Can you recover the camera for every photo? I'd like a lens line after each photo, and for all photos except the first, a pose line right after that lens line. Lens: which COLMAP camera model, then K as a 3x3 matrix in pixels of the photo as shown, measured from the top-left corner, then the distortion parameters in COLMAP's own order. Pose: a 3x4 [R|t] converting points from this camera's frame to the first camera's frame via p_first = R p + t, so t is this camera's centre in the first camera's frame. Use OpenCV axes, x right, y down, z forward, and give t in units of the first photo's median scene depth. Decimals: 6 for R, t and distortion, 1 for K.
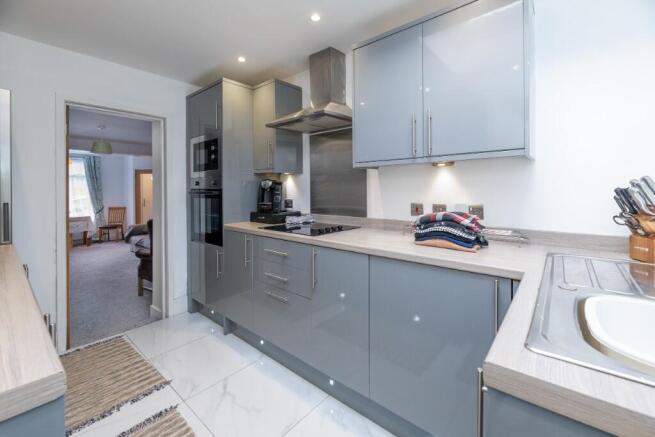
lens RADIAL K [[277.9, 0, 327.6], [0, 277.9, 187.2], [0, 0, 1]] dist [0.000364, -0.000006]
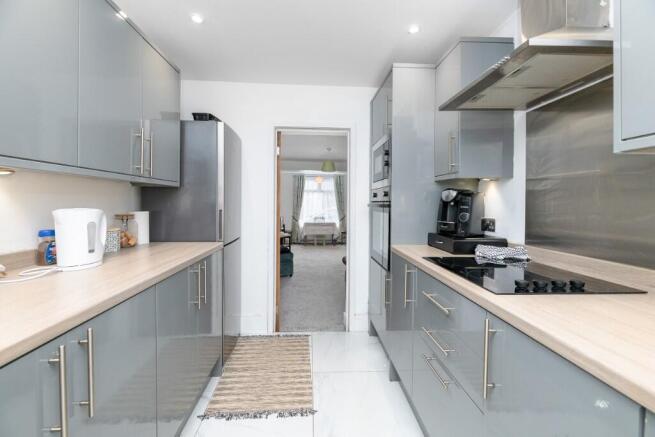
lens RADIAL K [[272.6, 0, 327.1], [0, 272.6, 204.3], [0, 0, 1]] dist [-0.001868, -0.000430]
pose [[0.687714, 0.016893, -0.725785, 0.069830], [-0.008390, 0.999847, 0.015322, 0.003649], [0.725933, -0.004448, 0.687751, 0.303445]]
